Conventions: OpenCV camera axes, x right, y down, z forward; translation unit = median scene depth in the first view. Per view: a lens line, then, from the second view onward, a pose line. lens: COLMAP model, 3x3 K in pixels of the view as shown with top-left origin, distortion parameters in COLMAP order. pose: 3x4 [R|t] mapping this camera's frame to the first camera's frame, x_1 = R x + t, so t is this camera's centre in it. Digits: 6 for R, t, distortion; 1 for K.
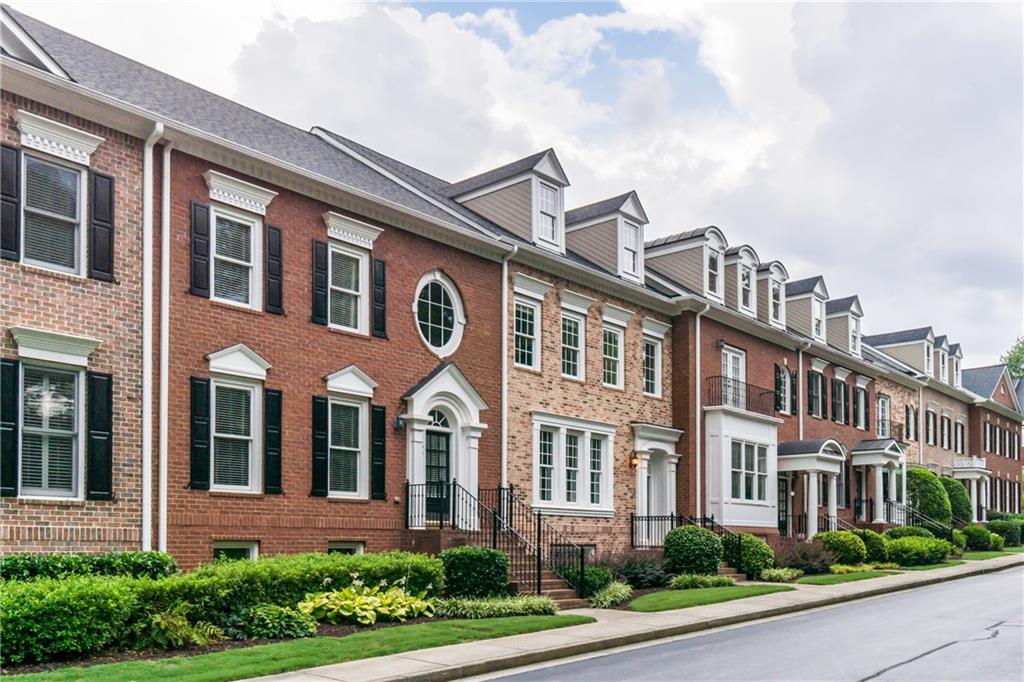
lens RADIAL K [[867.8, 0, 512.0], [0, 867.8, 341.0], [0, 0, 1]] dist [-0.000672, -0.008987]
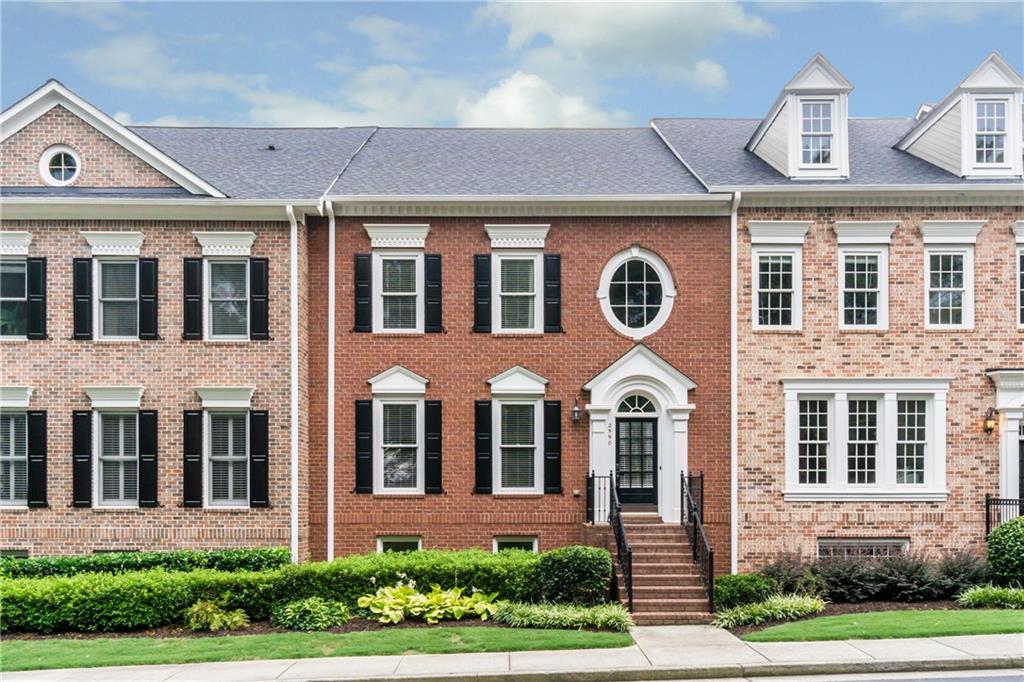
lens RADIAL K [[784.9, 0, 513.5], [0, 784.9, 360.2], [0, 0, 1]] dist [-0.002108, -0.001174]
pose [[0.667079, -0.133924, -0.732851, 0.503359], [0.174215, 0.984477, -0.021329, 0.040932], [0.724331, -0.113445, 0.680055, 0.361948]]
